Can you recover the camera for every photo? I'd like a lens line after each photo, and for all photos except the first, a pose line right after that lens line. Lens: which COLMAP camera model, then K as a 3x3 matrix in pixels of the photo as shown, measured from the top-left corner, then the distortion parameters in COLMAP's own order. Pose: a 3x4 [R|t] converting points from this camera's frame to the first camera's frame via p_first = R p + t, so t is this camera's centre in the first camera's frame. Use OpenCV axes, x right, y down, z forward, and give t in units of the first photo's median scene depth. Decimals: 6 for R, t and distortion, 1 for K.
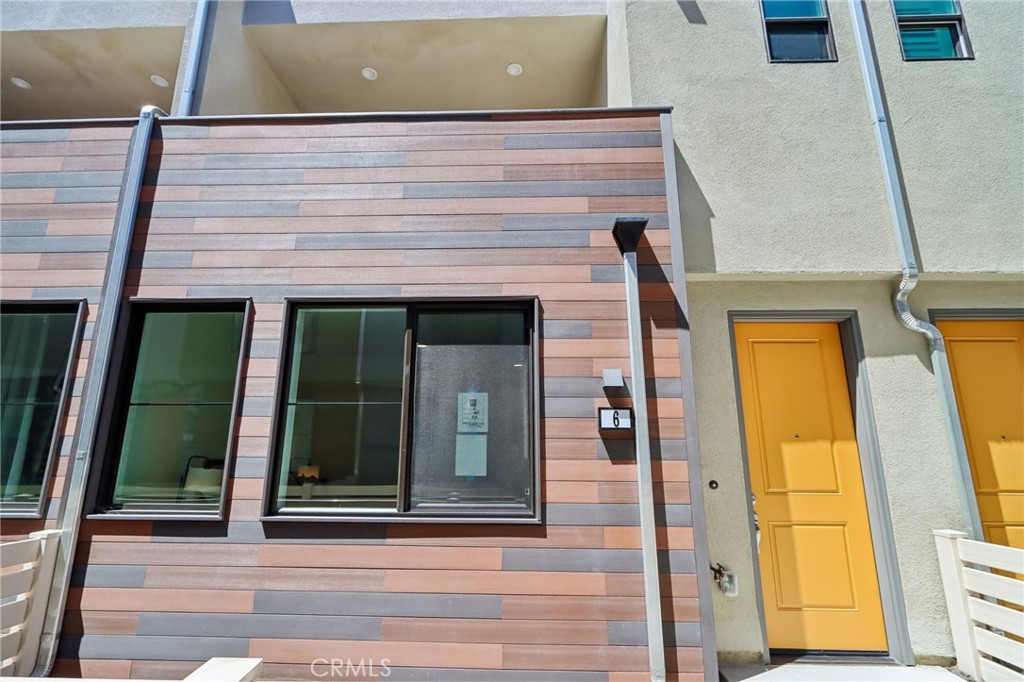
lens RADIAL K [[472.6, 0, 500.8], [0, 472.6, 341.7], [0, 0, 1]] dist [-0.000979, -0.001363]
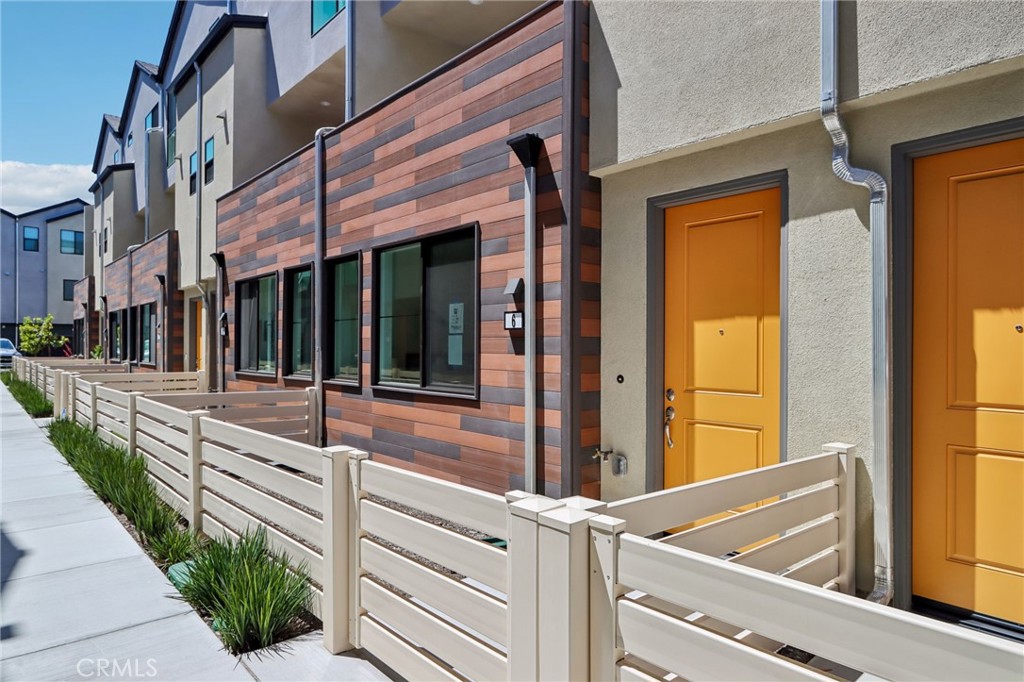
lens RADIAL K [[605.0, 0, 506.0], [0, 605.0, 344.1], [0, 0, 1]] dist [-0.002332, 0.001565]
pose [[0.686288, -0.003381, -0.727322, 1.274956], [0.160532, 0.976032, 0.146938, -0.006547], [0.709393, -0.217600, 0.670382, -0.052861]]
